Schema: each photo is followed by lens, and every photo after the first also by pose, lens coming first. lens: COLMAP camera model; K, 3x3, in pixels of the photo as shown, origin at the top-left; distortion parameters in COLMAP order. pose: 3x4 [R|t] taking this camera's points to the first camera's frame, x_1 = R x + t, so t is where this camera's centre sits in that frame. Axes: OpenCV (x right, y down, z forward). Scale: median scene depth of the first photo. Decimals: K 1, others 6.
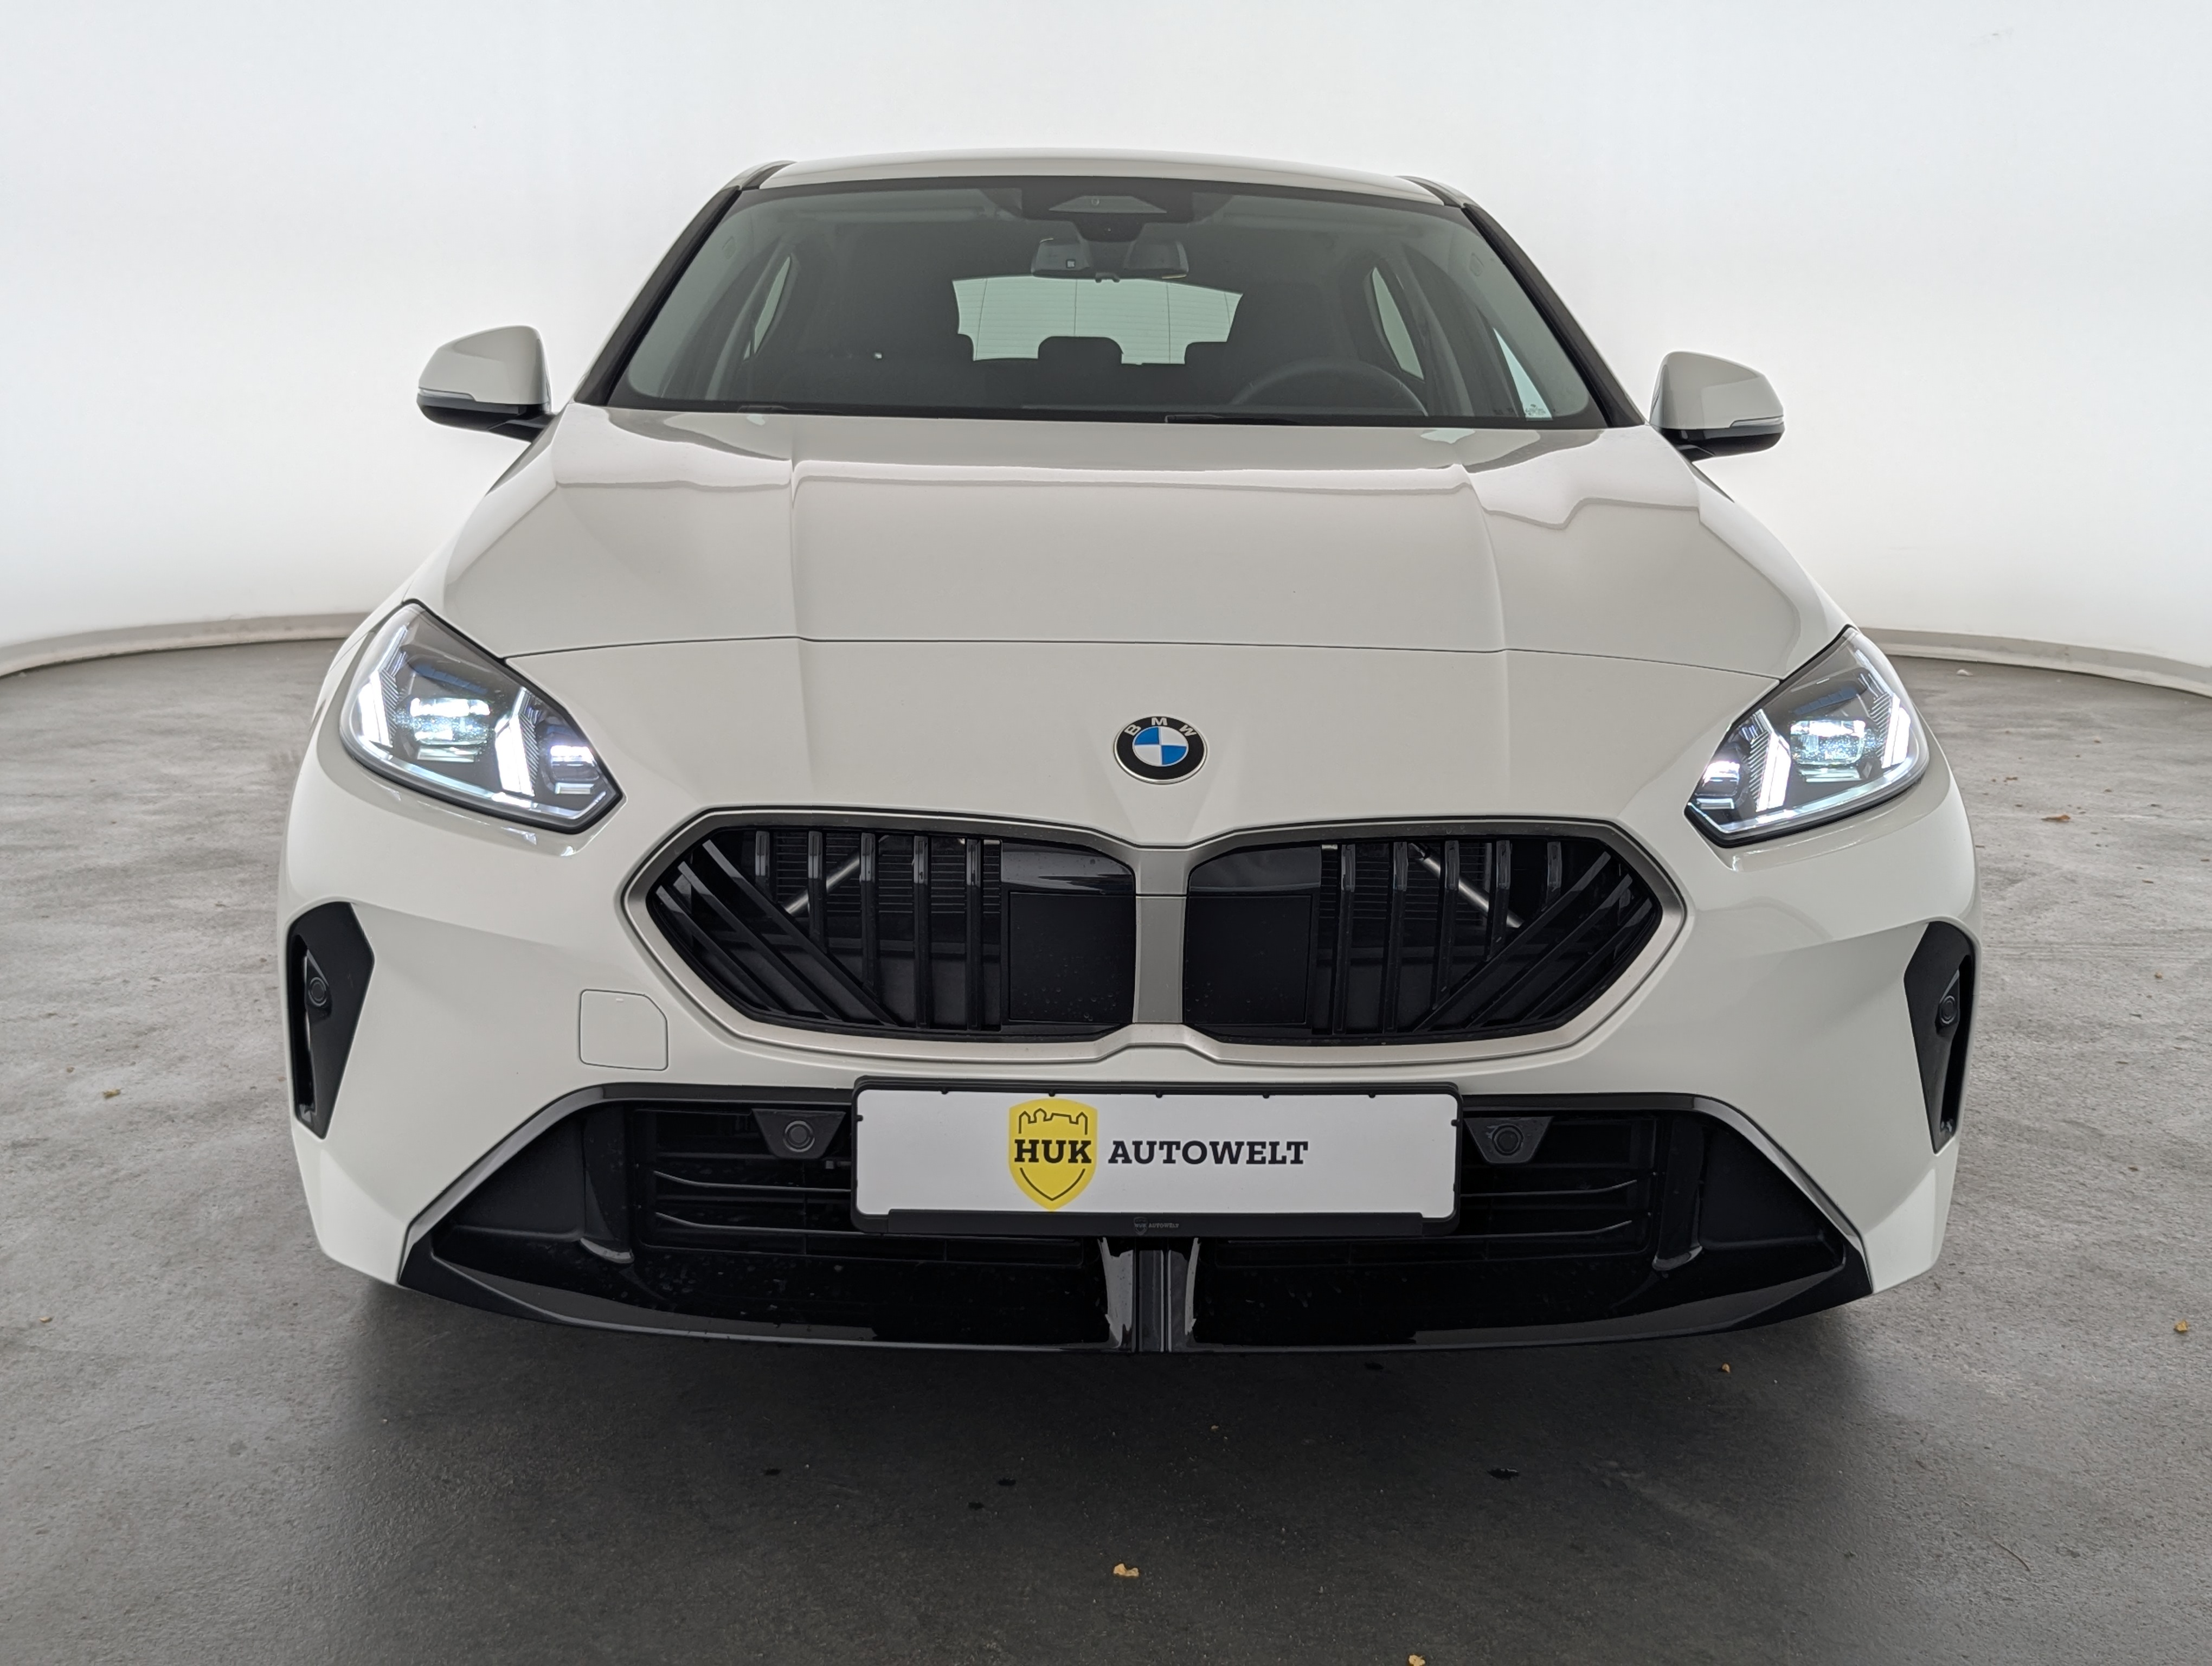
lens RADIAL K [[2542.2, 0, 1113.3], [0, 2542.2, 827.3], [0, 0, 1]] dist [0.020330, 0.000000]
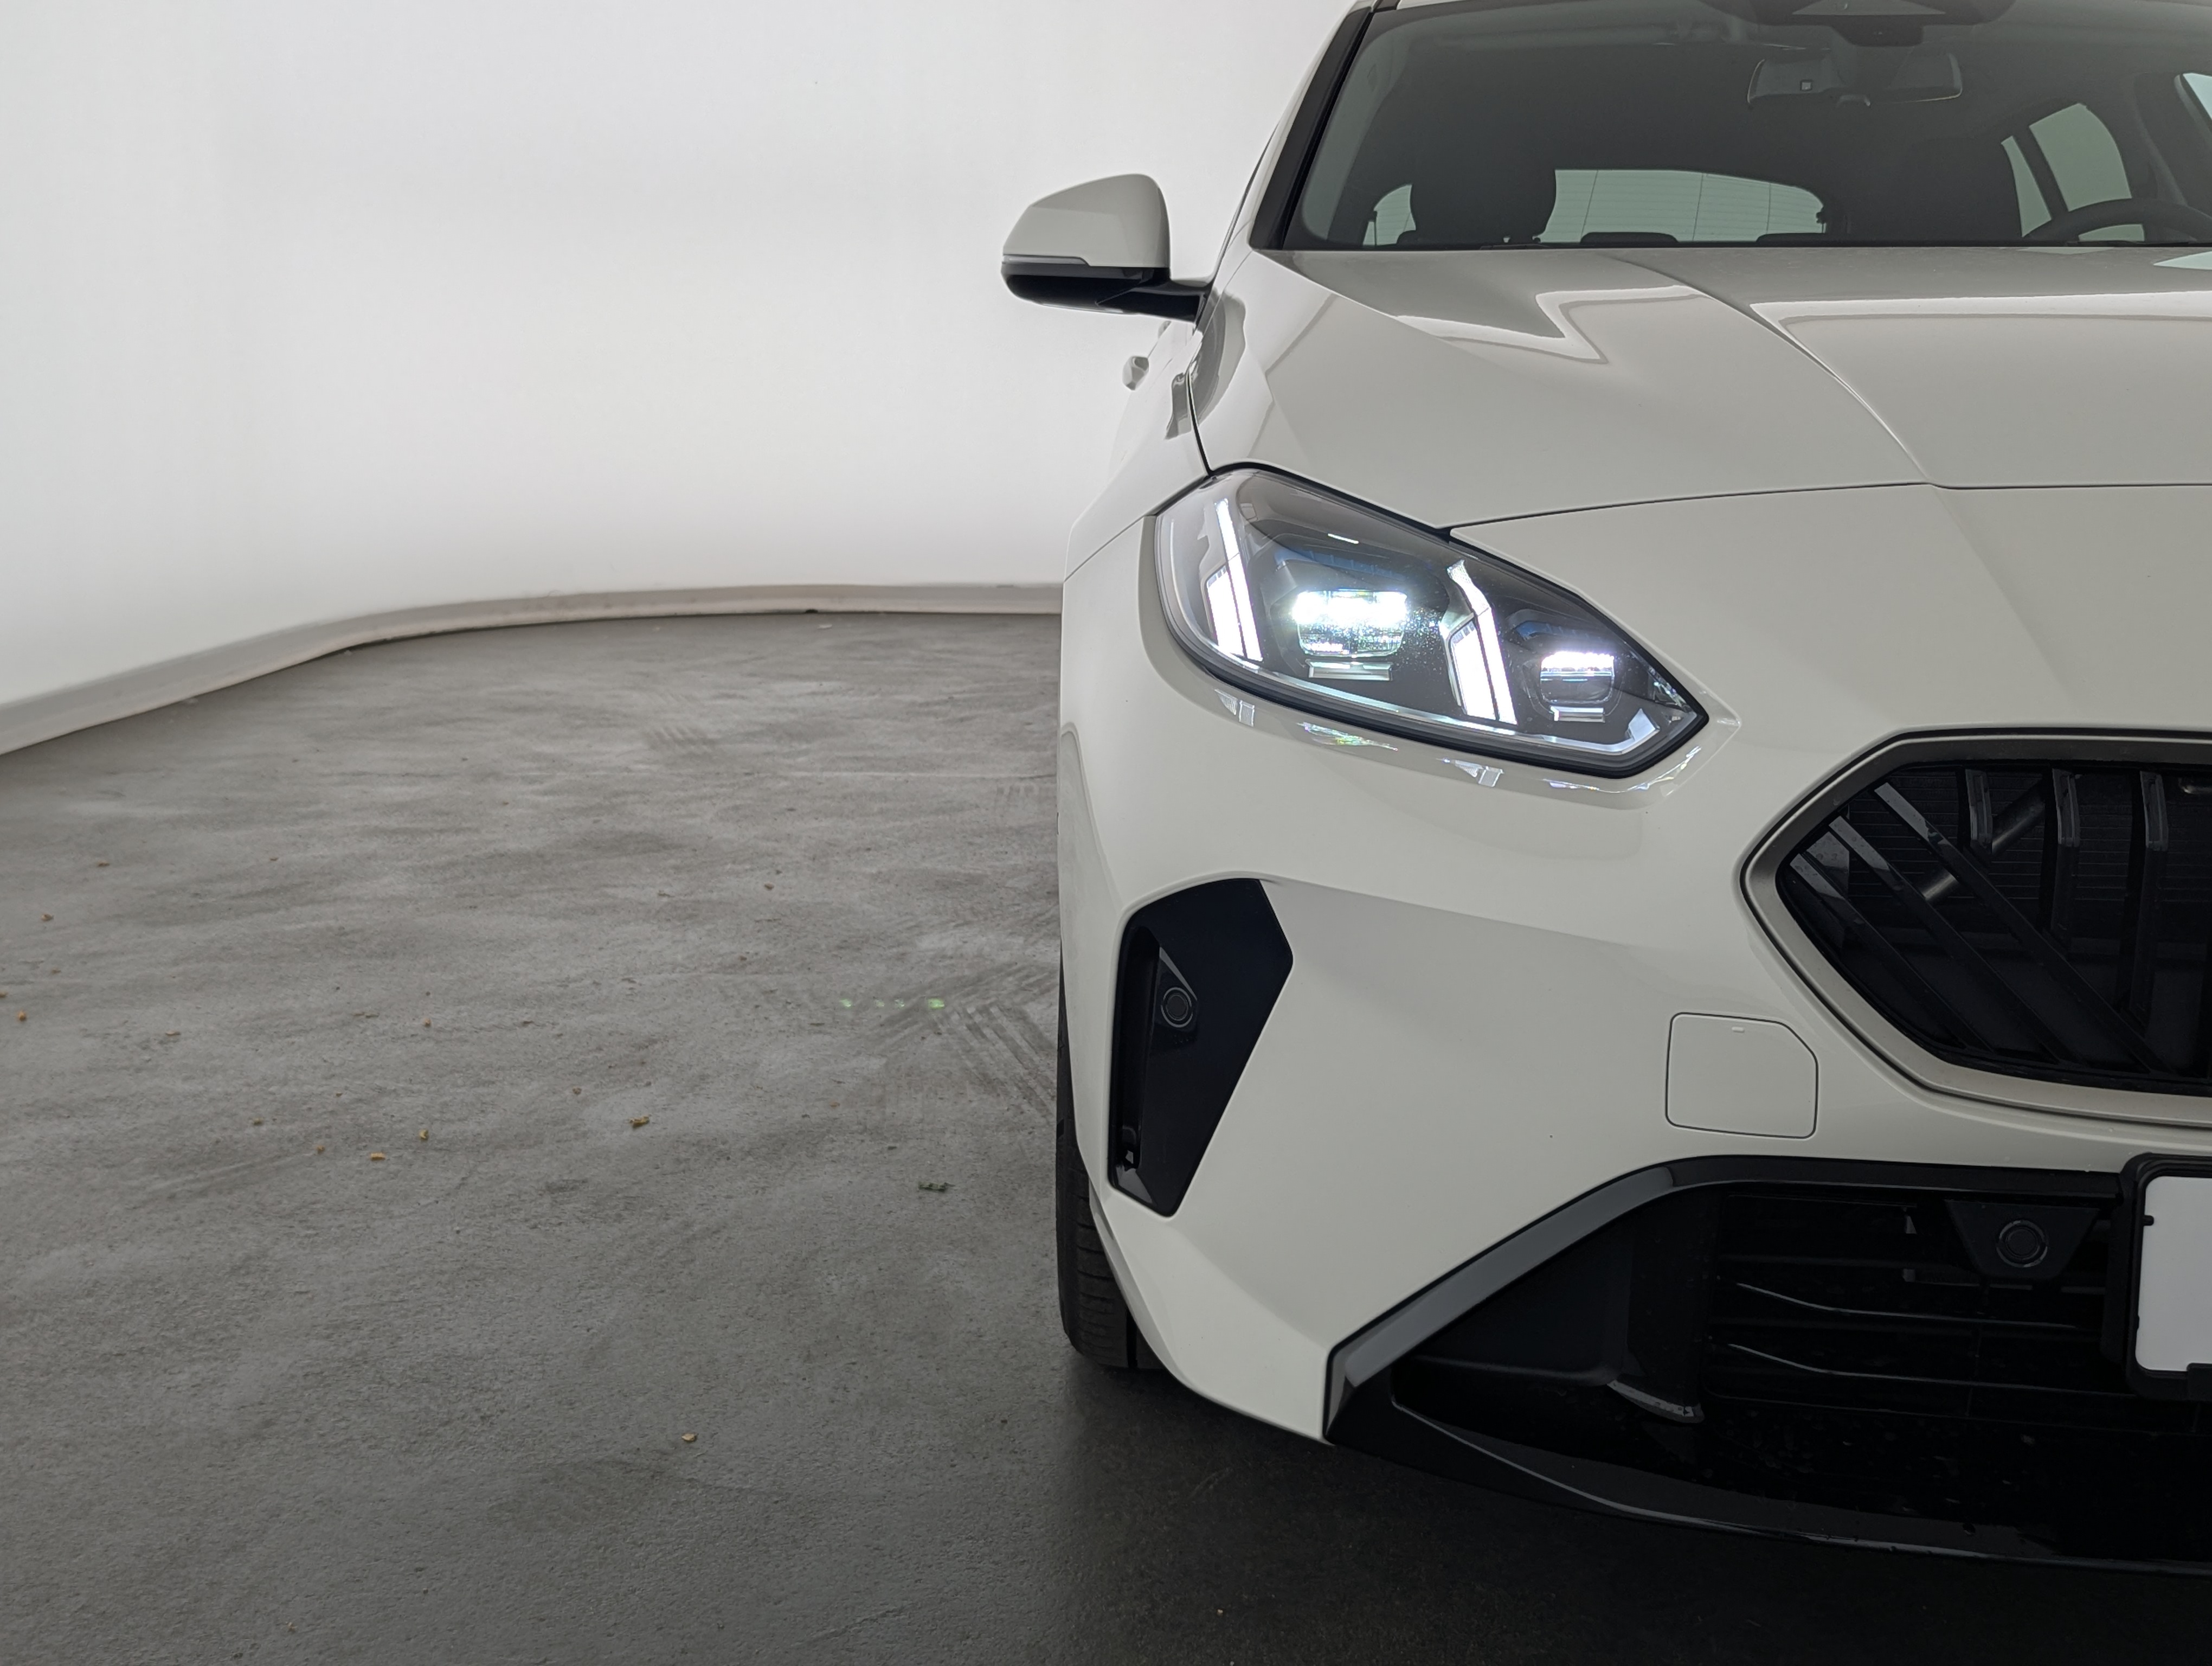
lens RADIAL K [[2565.4, 0, 1108.5], [0, 2565.4, 821.7], [0, 0, 1]] dist [0.058778, 0.000000]
pose [[0.996604, 0.000933, -0.082340, -0.235727], [-0.001062, 0.999998, -0.001517, 0.012451], [0.082338, 0.001599, 0.996603, 0.256413]]
